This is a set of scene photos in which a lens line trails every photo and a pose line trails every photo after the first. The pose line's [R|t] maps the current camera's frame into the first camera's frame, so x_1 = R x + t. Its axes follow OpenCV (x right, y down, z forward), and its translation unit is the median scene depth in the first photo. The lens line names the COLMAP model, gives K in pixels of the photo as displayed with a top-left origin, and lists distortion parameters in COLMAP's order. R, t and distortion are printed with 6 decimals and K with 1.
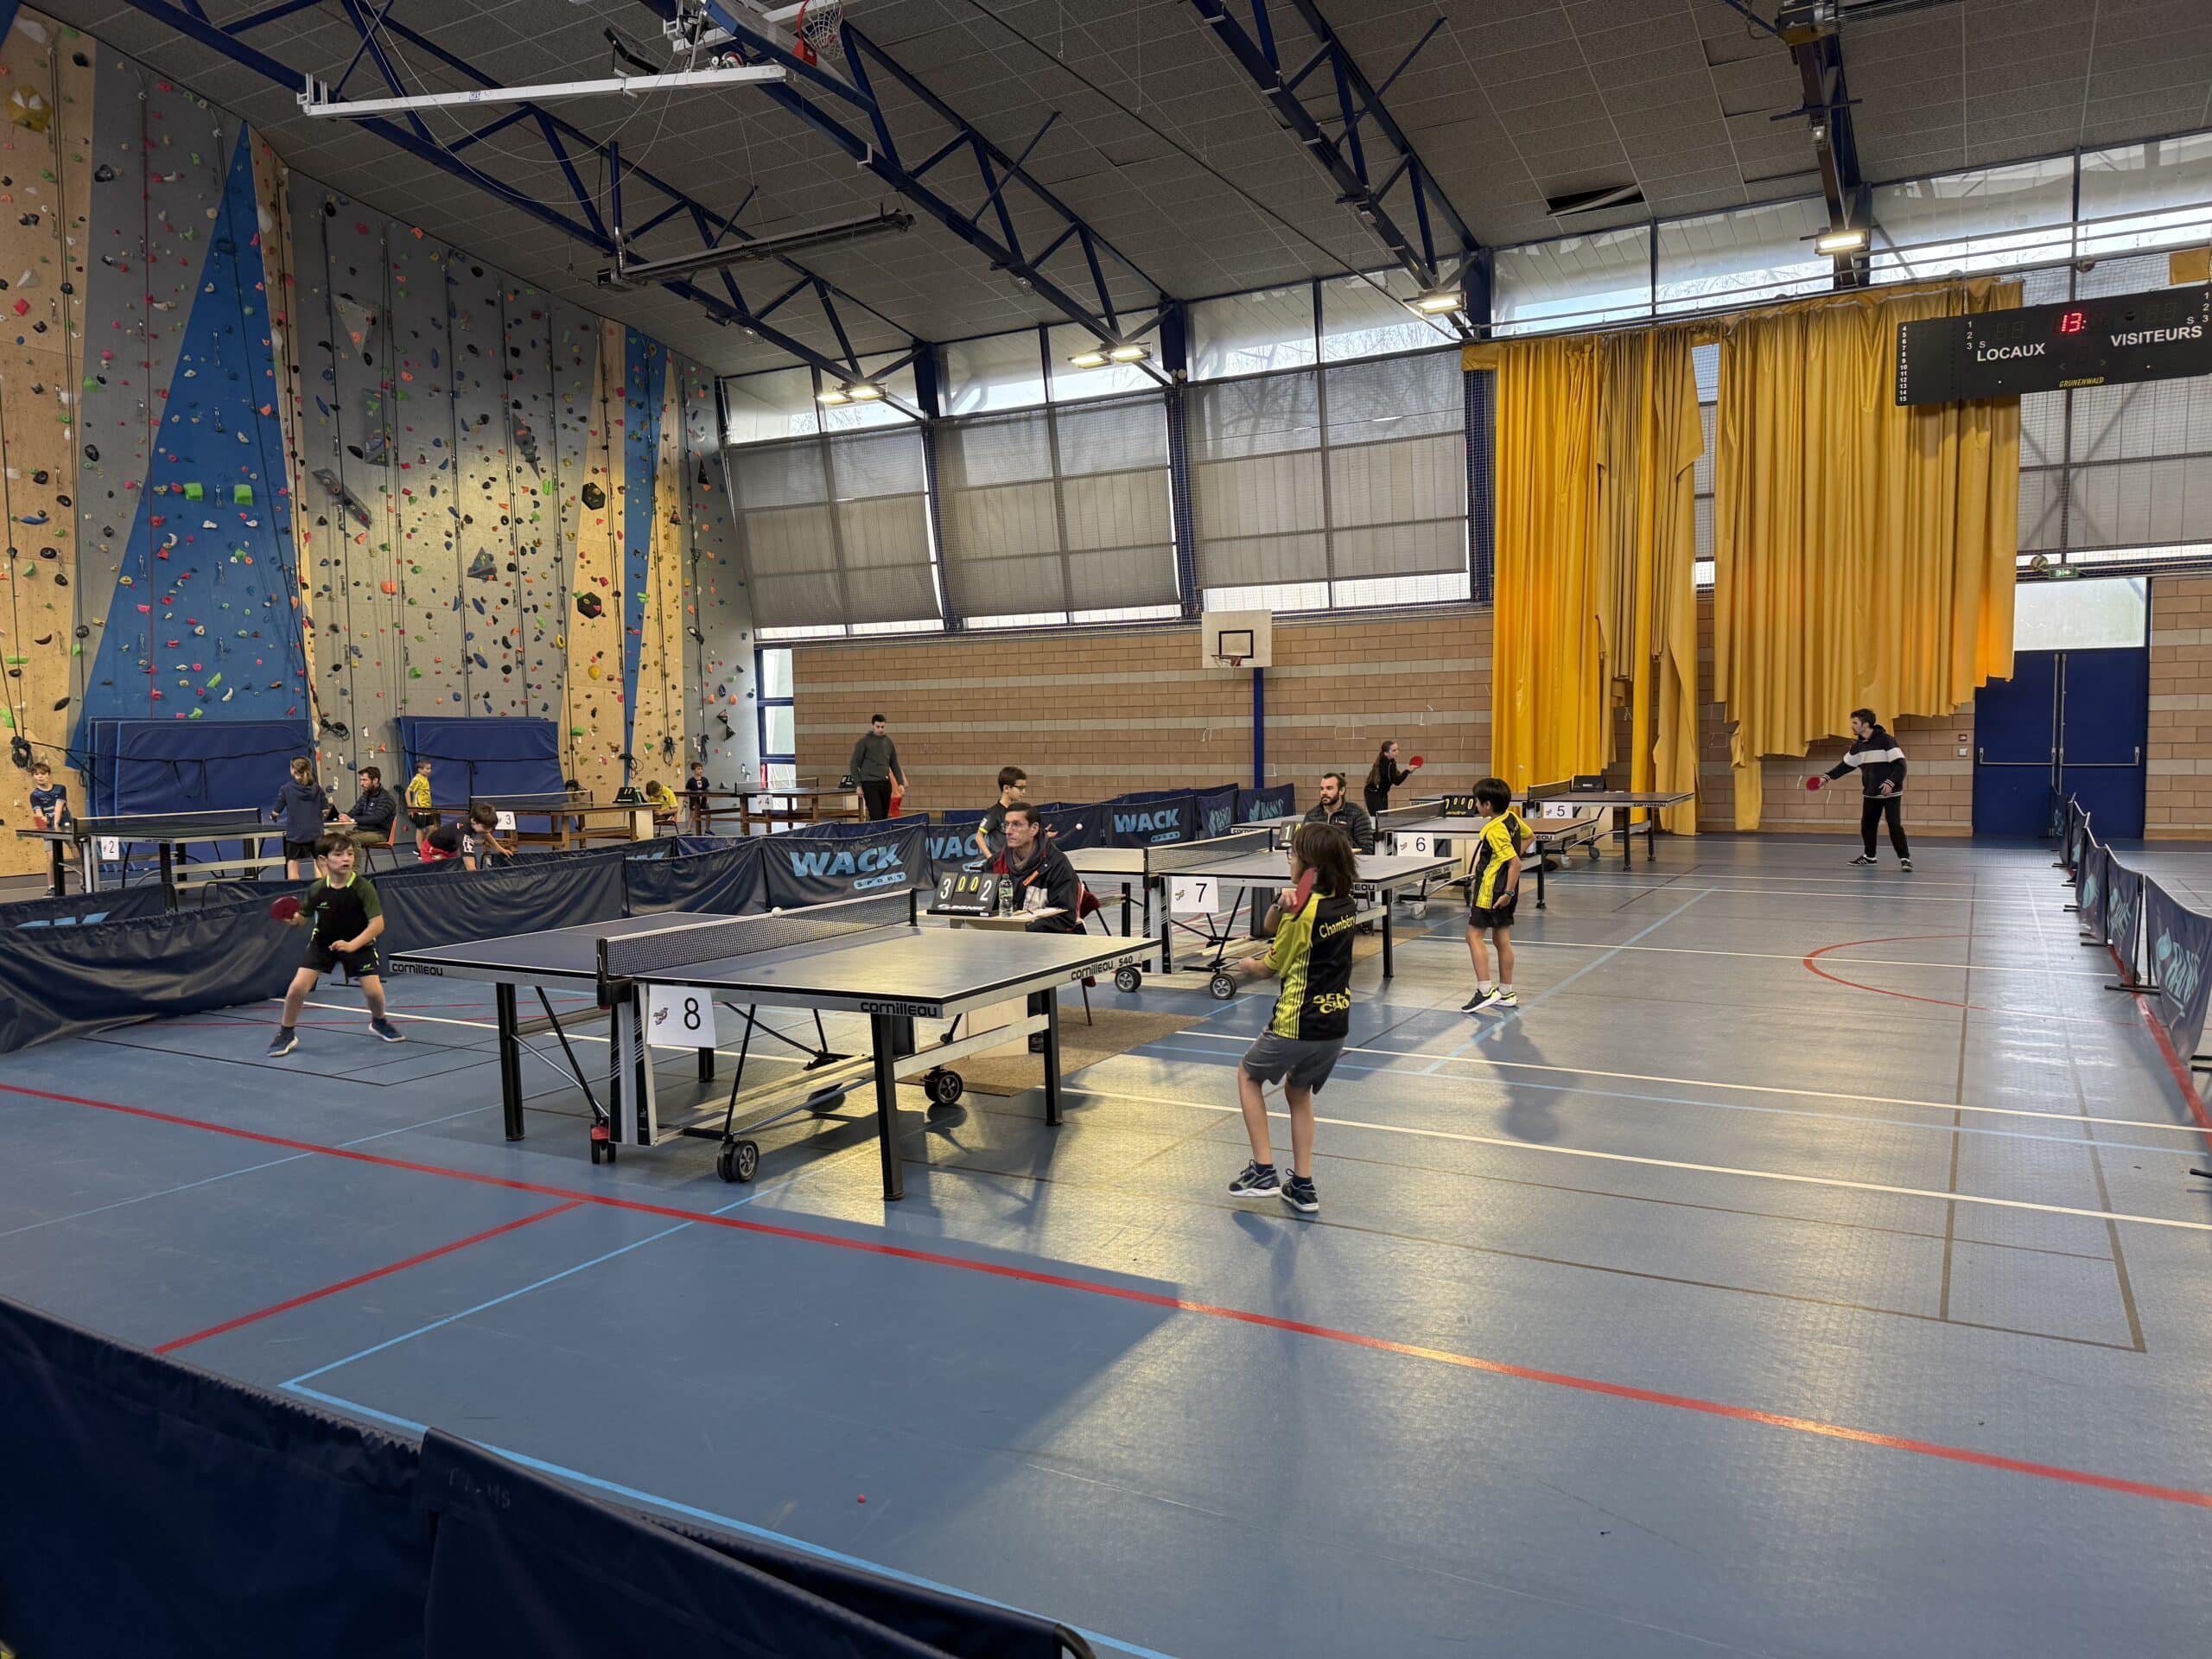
lens RADIAL K [[1556.0, 0, 1106.5], [0, 1556.0, 839.5], [0, 0, 1]] dist [0.149972, -0.184034]
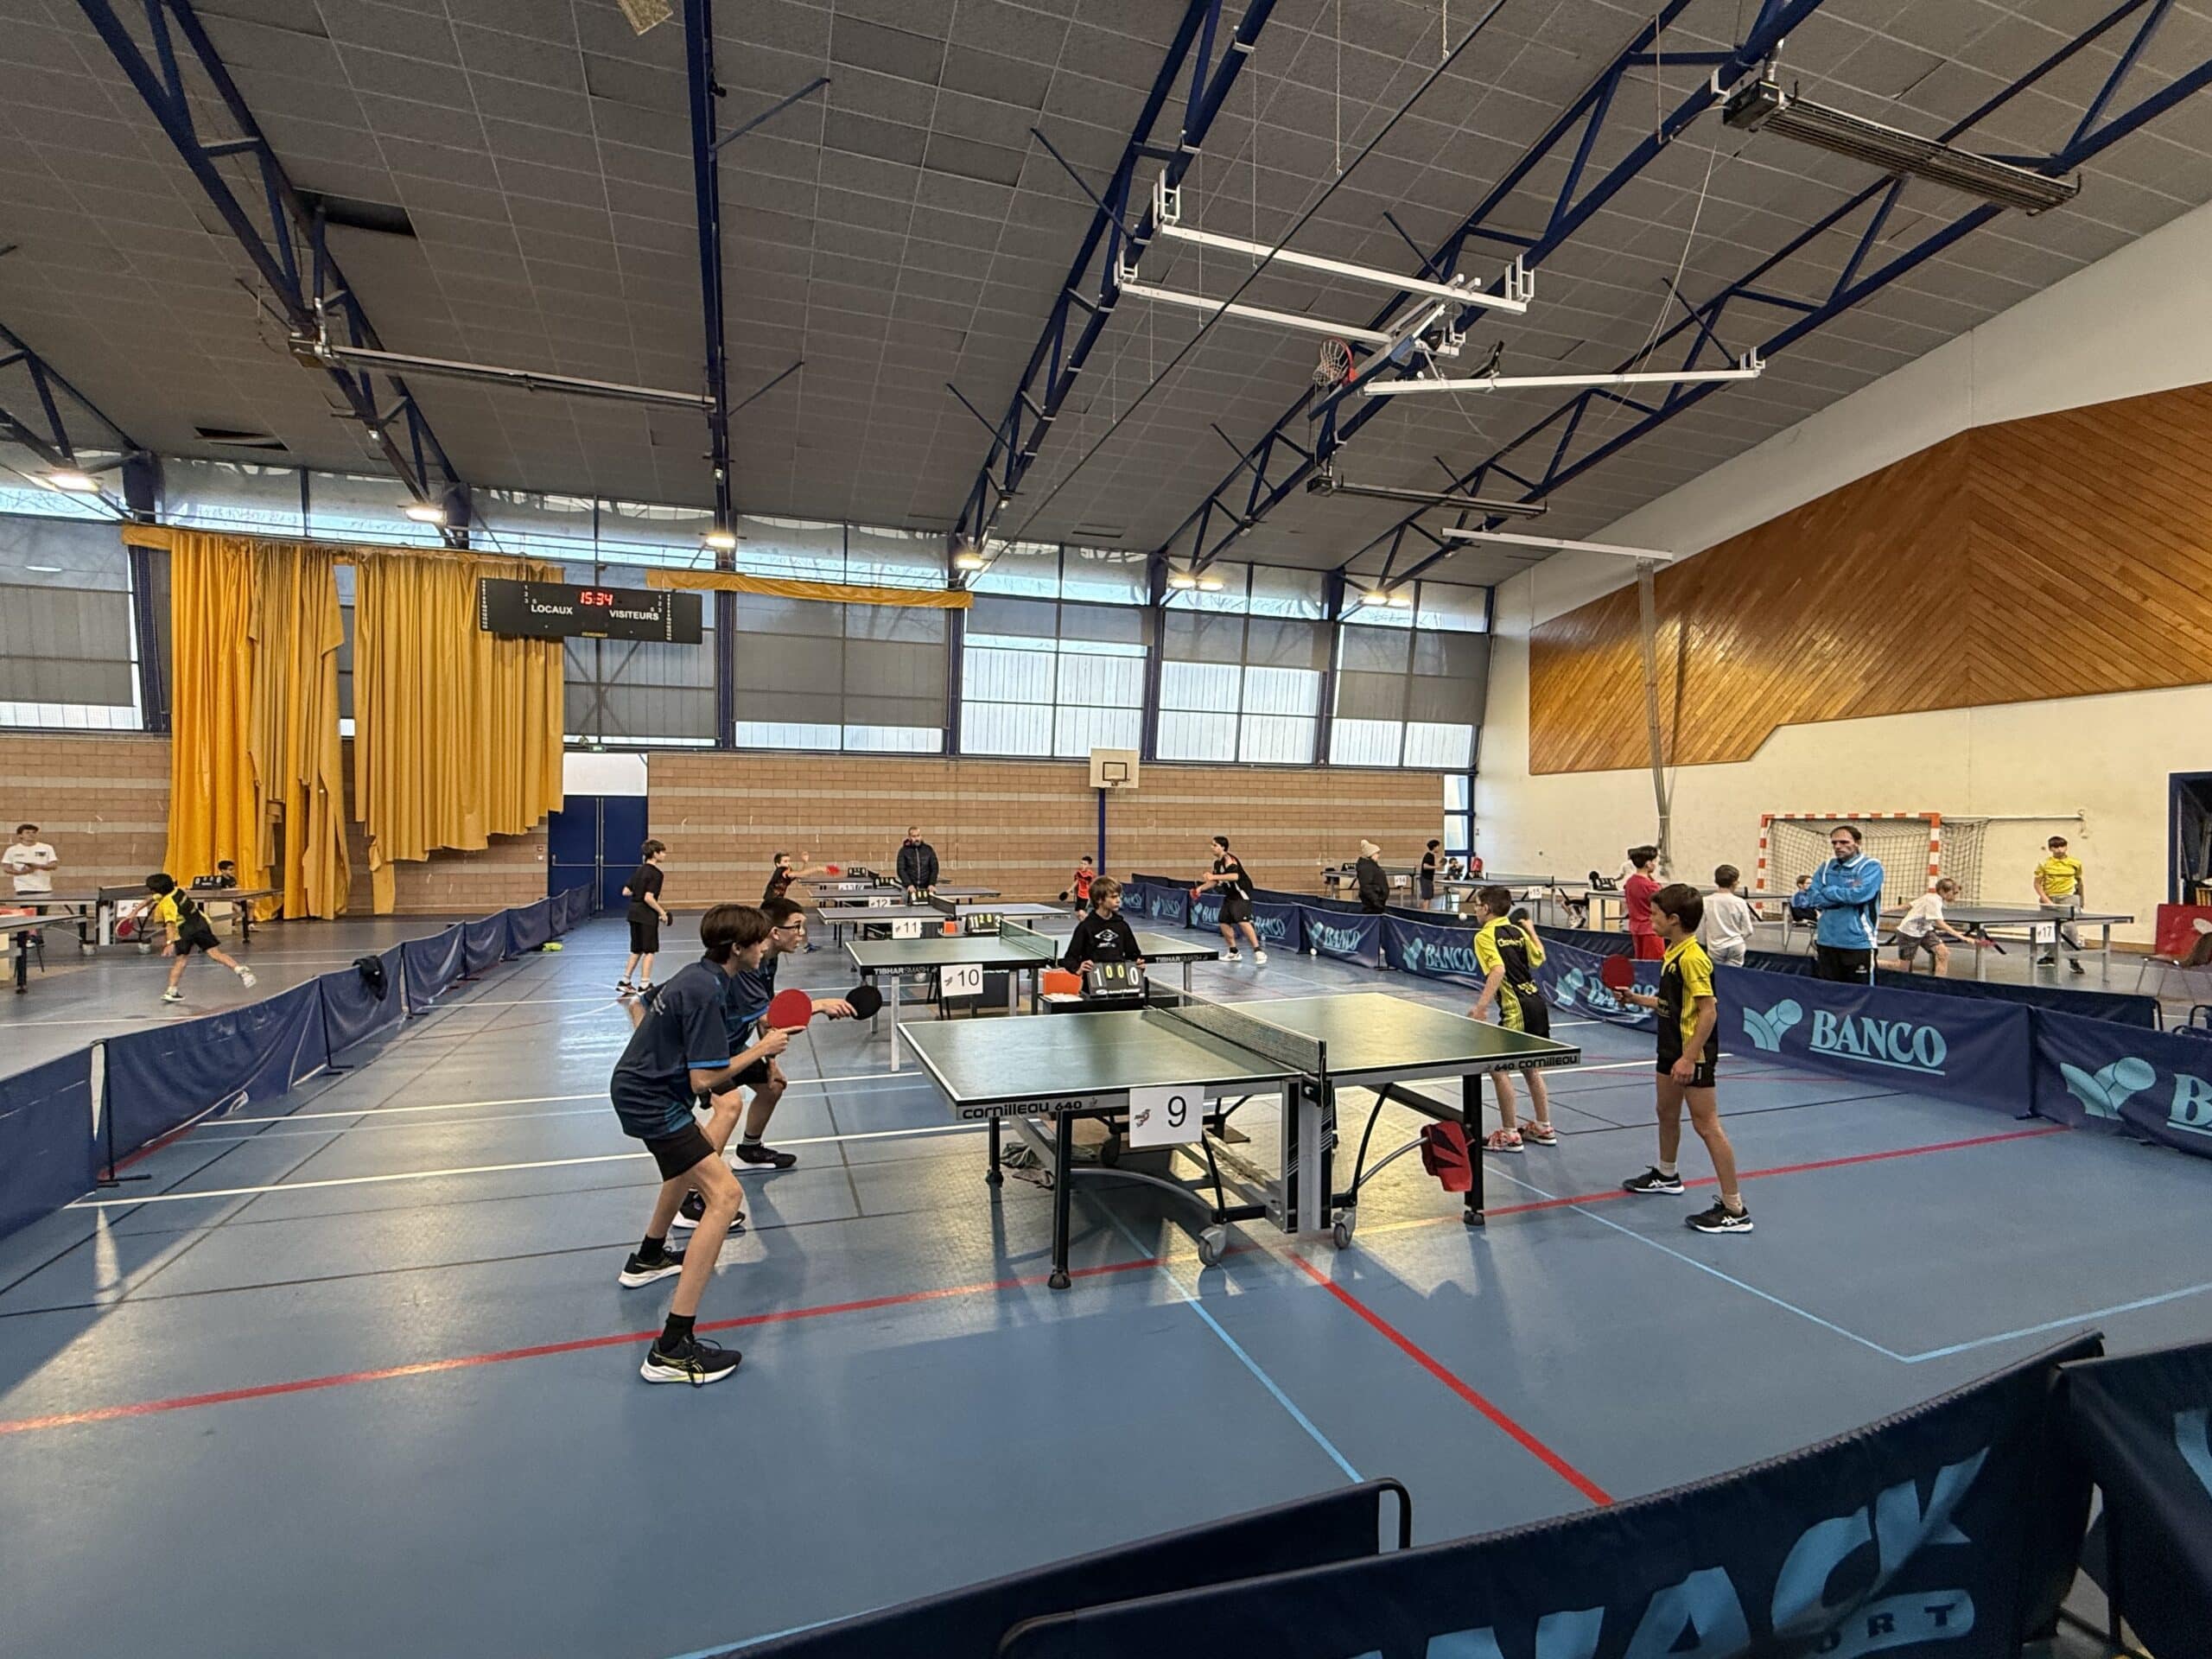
lens RADIAL K [[1025.7, 0, 1104.1], [0, 1025.7, 828.8], [0, 0, 1]] dist [0.001071, 0.000062]
pose [[0.664094, 0.019433, 0.747397, 0.127959], [0.039384, 0.997365, -0.060927, -0.000637], [-0.746611, 0.069897, 0.661579, -0.057752]]
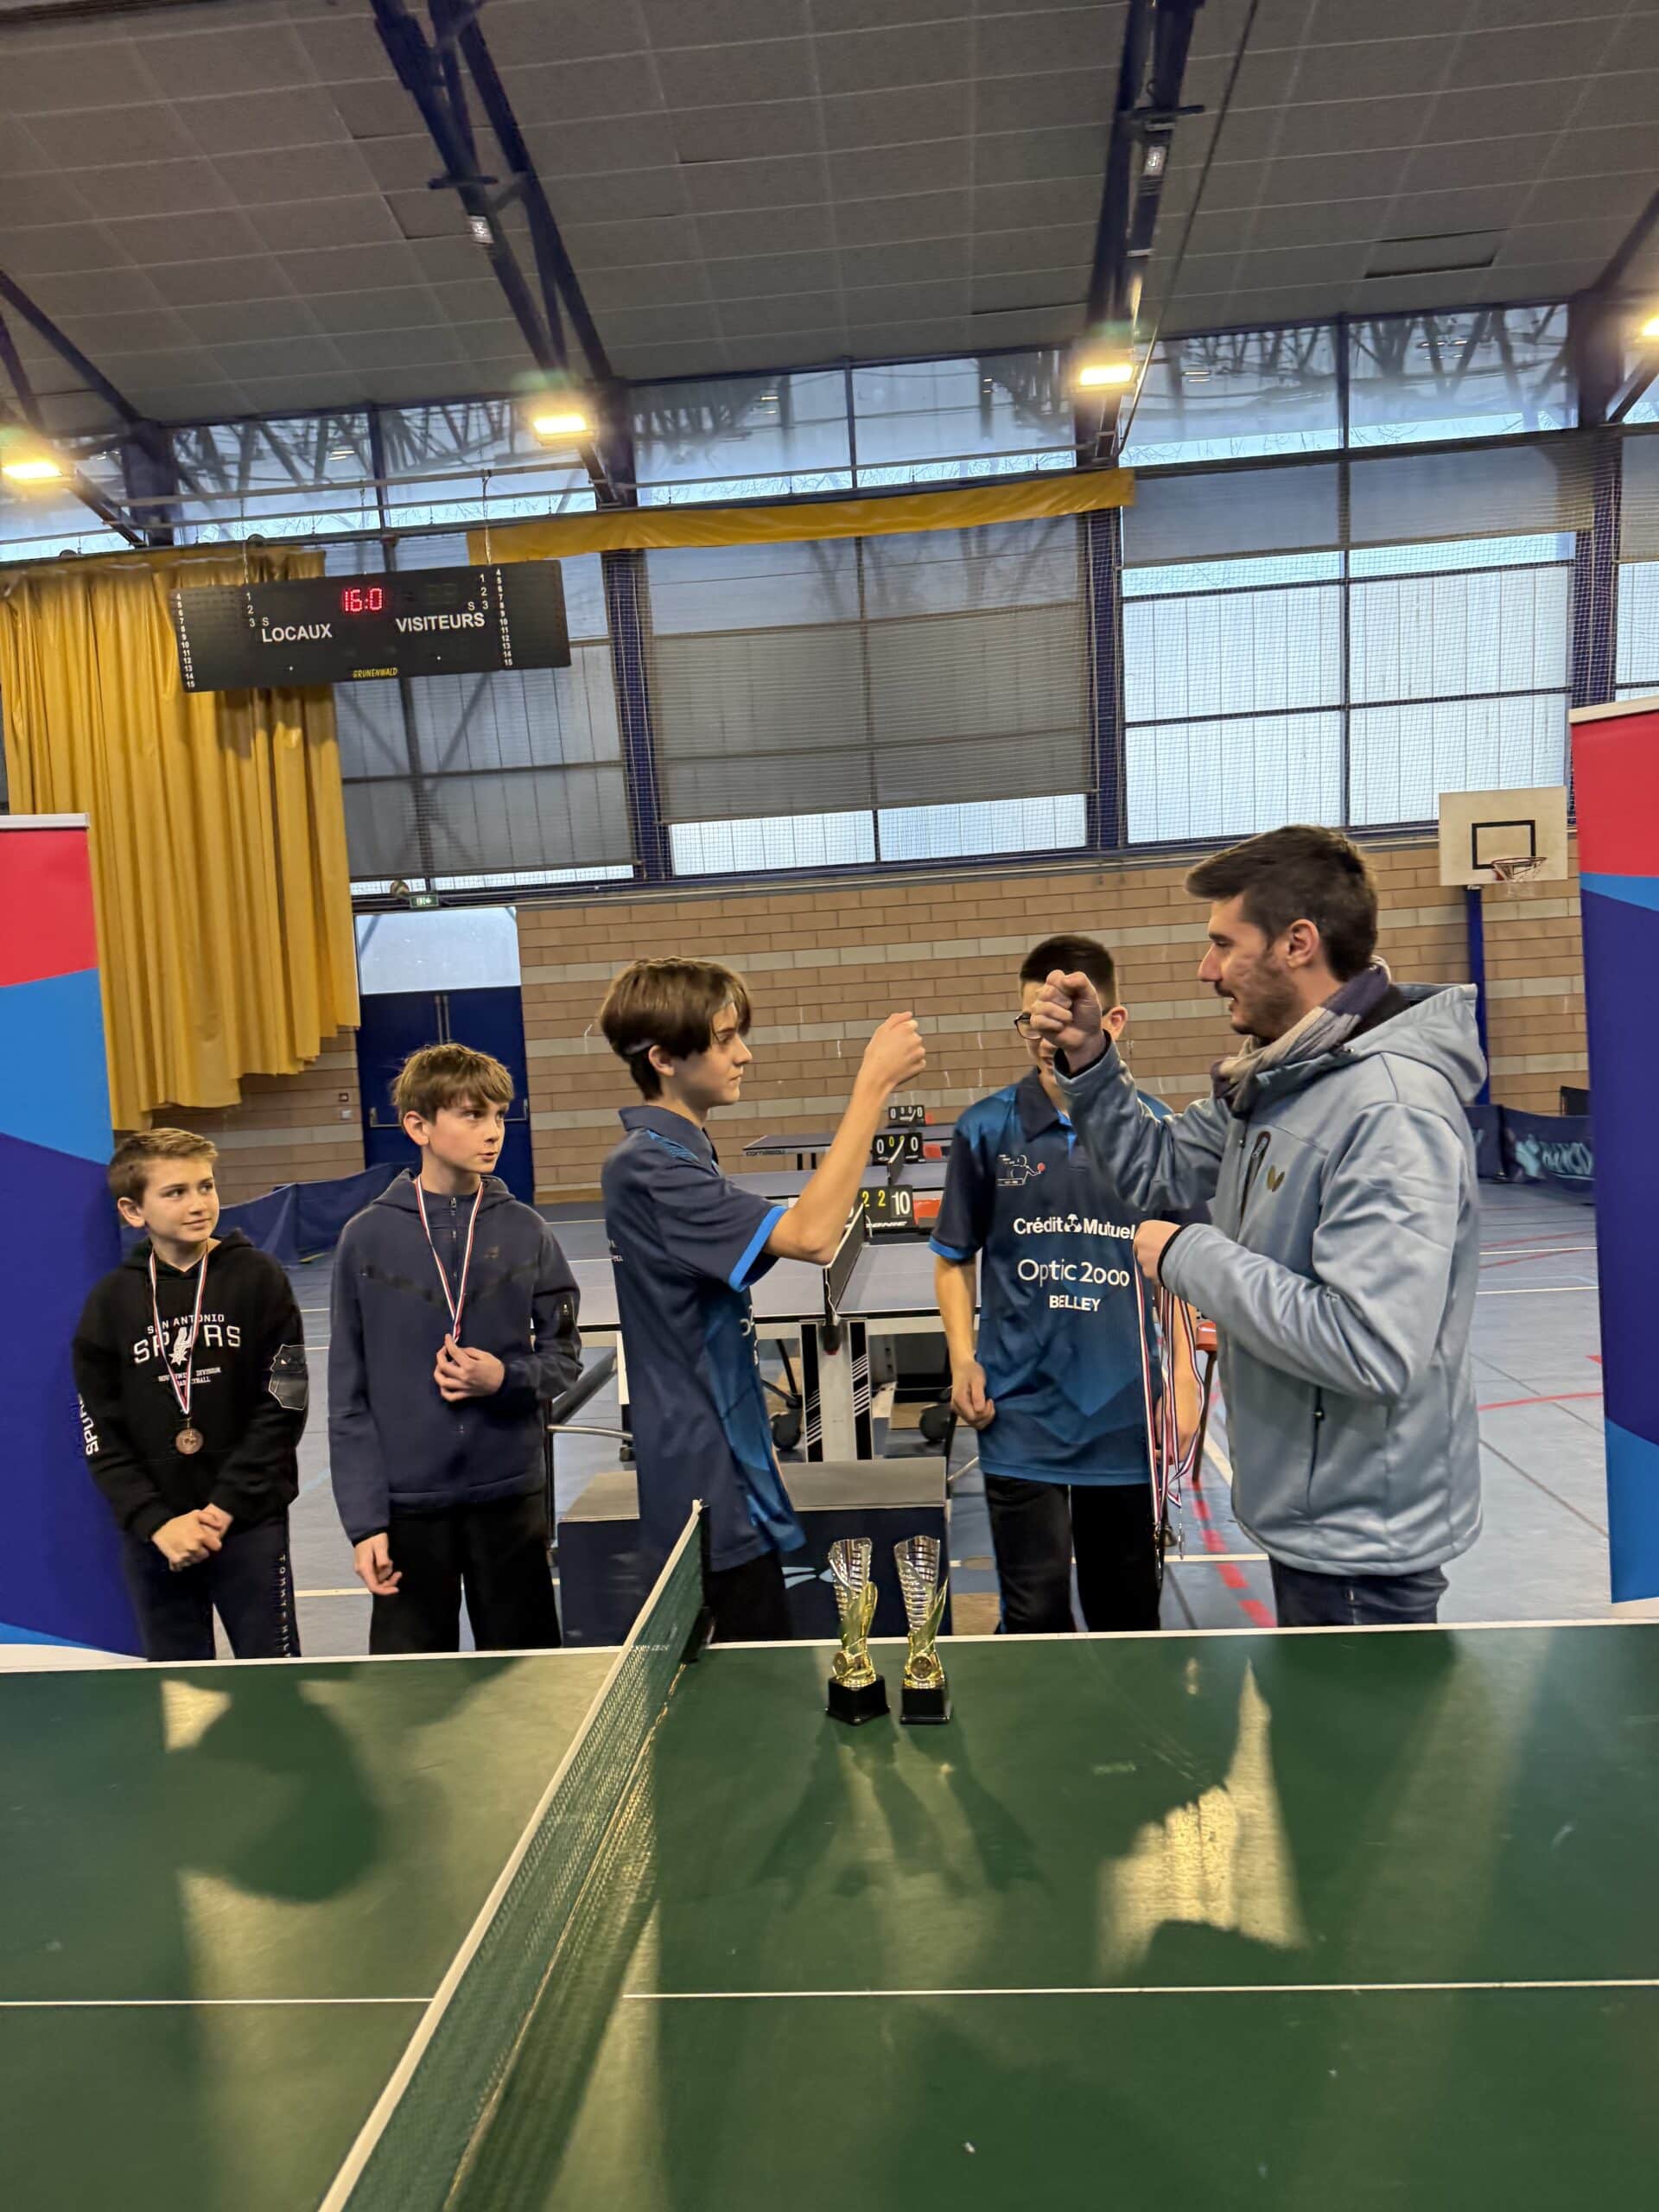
lens RADIAL K [[1537.6, 0, 830.9], [0, 1537.6, 1114.3], [0, 0, 1]] dist [0.091719, -0.122674]
pose [[0.902485, -0.058371, 0.426748, 0.347066], [0.076834, 0.996701, -0.026160, -0.011487], [-0.423813, 0.056398, 0.903992, 0.131876]]
